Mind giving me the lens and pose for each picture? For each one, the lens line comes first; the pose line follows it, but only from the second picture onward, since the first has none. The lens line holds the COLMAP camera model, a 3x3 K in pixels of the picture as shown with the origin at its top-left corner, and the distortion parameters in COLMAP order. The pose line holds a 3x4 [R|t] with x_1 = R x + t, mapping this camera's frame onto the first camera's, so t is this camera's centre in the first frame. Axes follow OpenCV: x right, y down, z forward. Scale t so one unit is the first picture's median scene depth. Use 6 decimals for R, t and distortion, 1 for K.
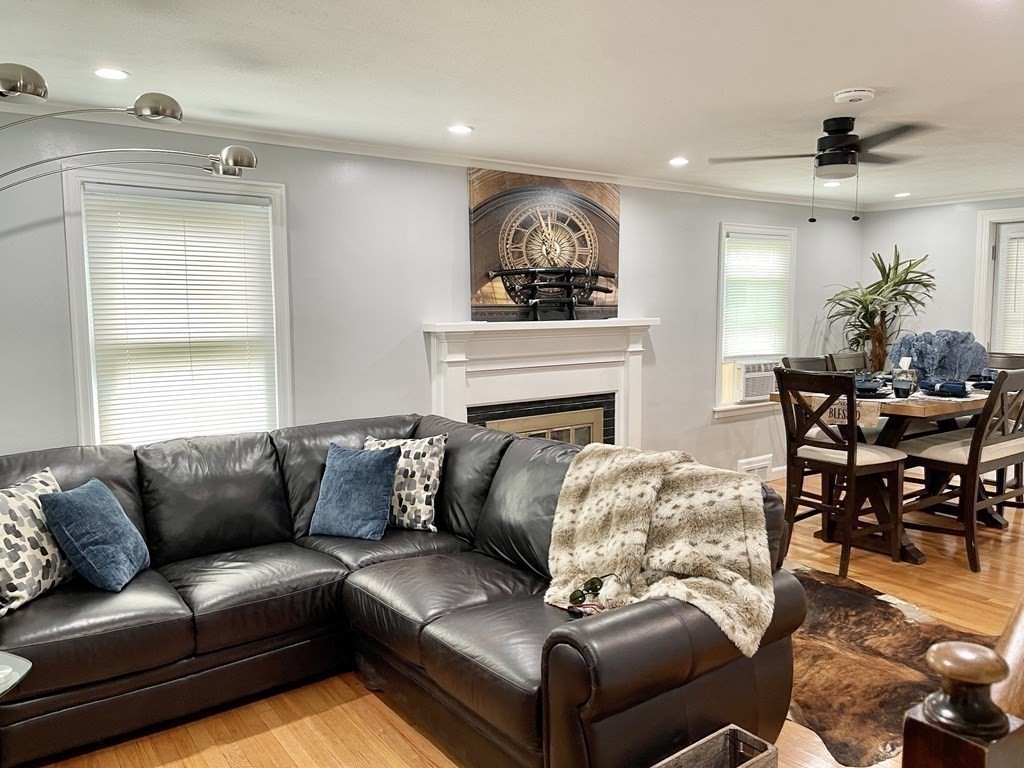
lens RADIAL K [[803.0, 0, 512.0], [0, 803.0, 384.0], [0, 0, 1]] dist [0.079952, -0.087663]
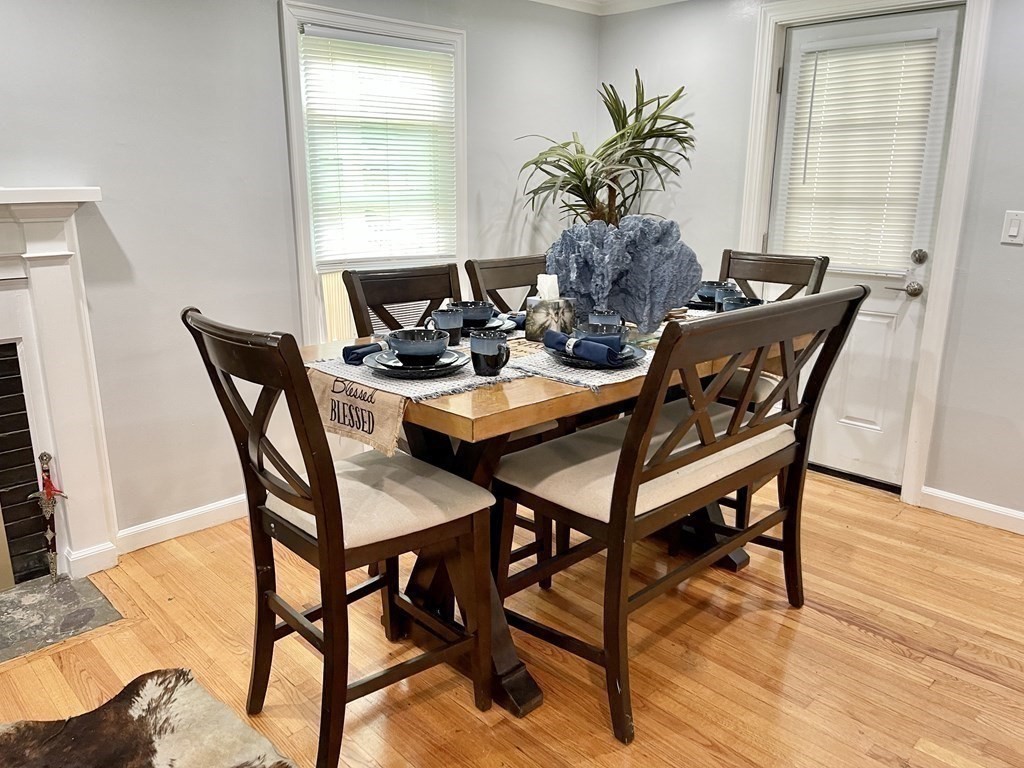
lens RADIAL K [[791.3, 0, 512.0], [0, 791.3, 384.0], [0, 0, 1]] dist [0.087782, 0.001582]
pose [[0.992673, -0.026052, 0.117988, 0.517199], [0.008020, 0.988532, 0.150799, -0.051167], [-0.120564, -0.148748, 0.981498, 0.662238]]
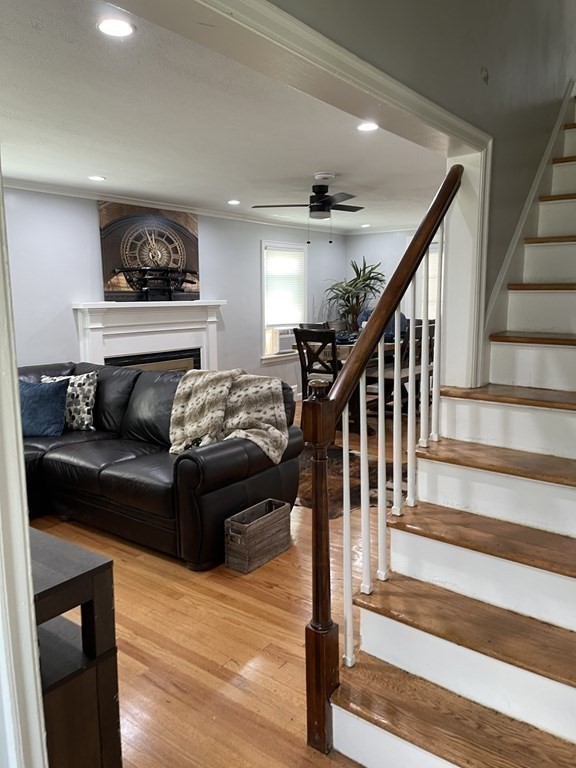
lens RADIAL K [[602.3, 0, 288.0], [0, 602.3, 384.0], [0, 0, 1]] dist [0.079952, -0.087663]
pose [[0.959808, -0.044262, 0.277146, -0.051913], [0.031029, 0.998167, 0.051956, 0.035720], [-0.278937, -0.041268, 0.959422, -0.259705]]
